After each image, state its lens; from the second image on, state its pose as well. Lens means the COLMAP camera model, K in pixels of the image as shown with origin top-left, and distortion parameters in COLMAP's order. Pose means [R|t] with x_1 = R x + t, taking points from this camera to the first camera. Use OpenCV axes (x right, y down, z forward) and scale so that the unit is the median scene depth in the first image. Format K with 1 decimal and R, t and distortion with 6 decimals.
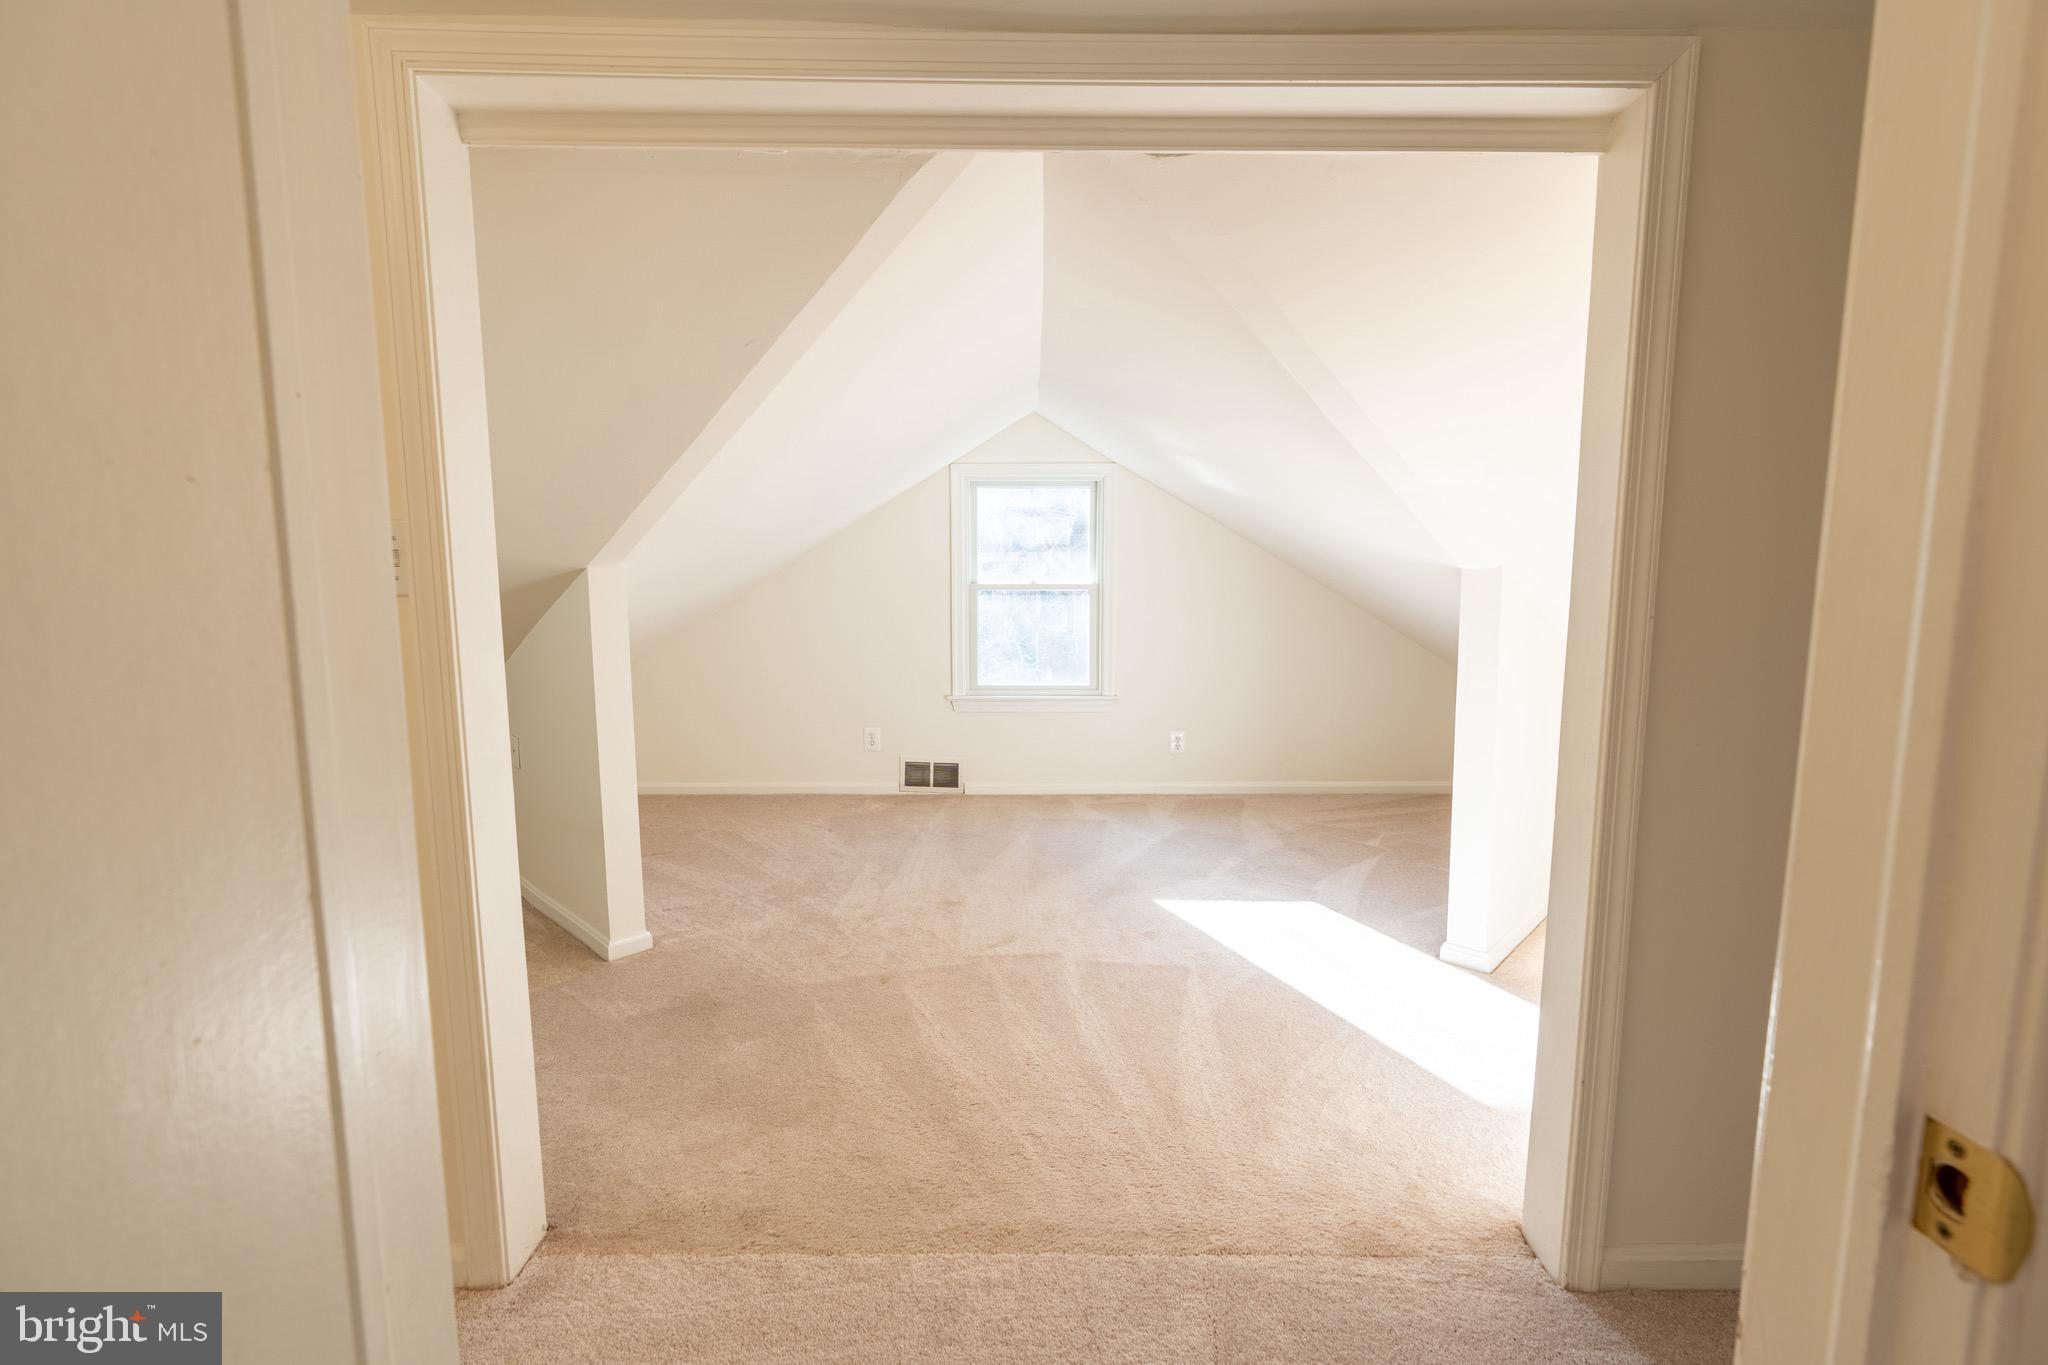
lens RADIAL K [[922.7, 0, 1022.2], [0, 922.7, 682.3], [0, 0, 1]] dist [-0.010188, 0.003225]
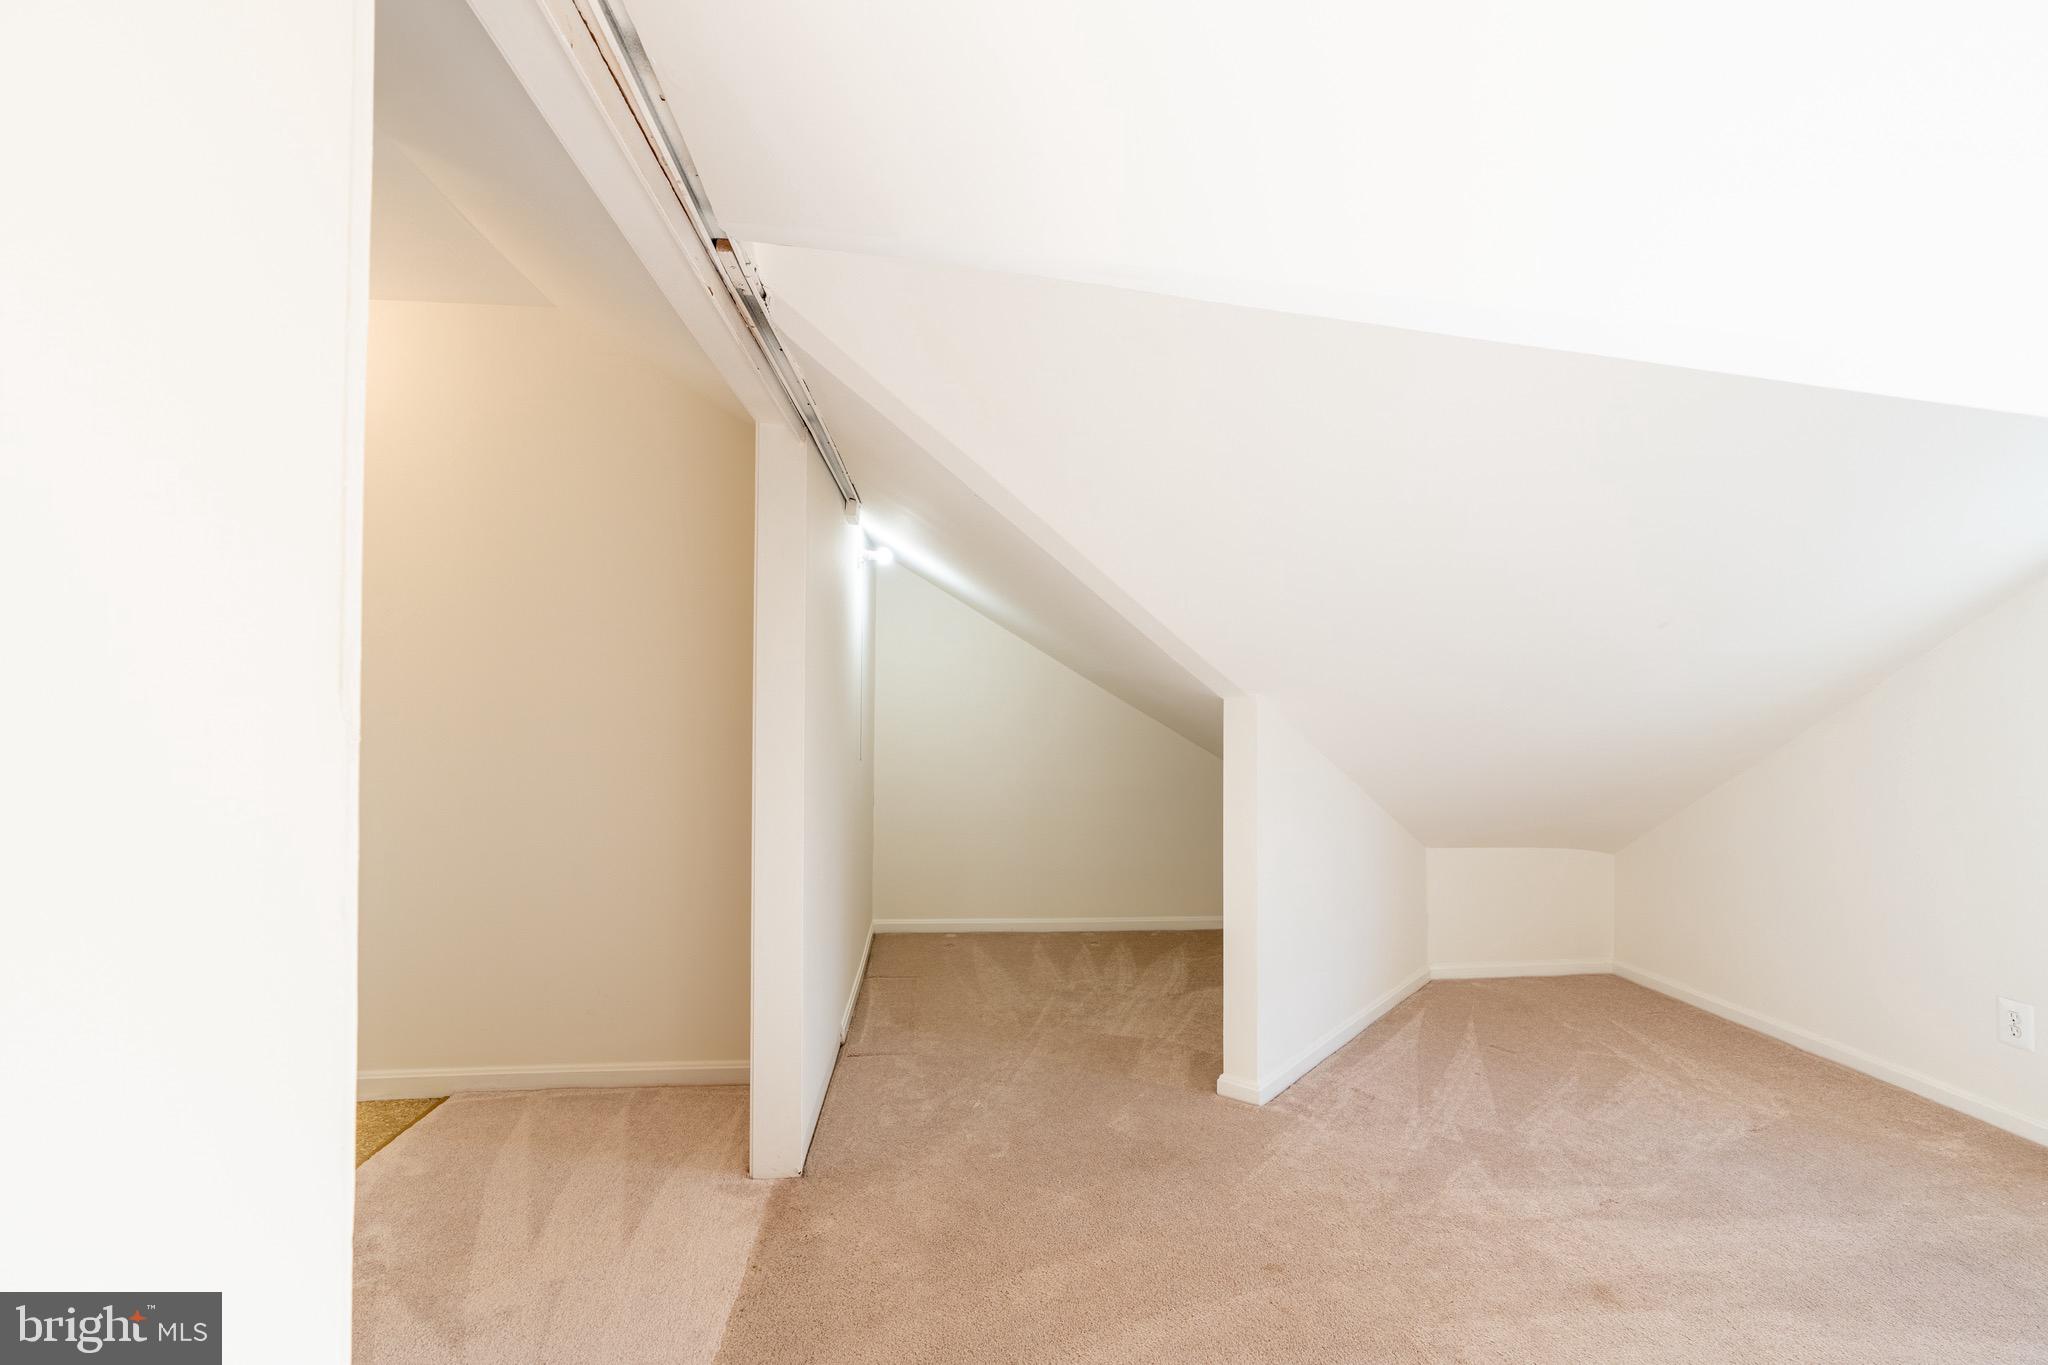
lens RADIAL K [[922.7, 0, 1024.0], [0, 922.7, 689.5], [0, 0, 1]] dist [-0.010188, 0.003225]
pose [[0.096145, -0.014360, -0.995264, 0.401533], [-0.125352, 0.991761, -0.026419, -0.055578], [0.987443, 0.127298, 0.093553, 0.512060]]
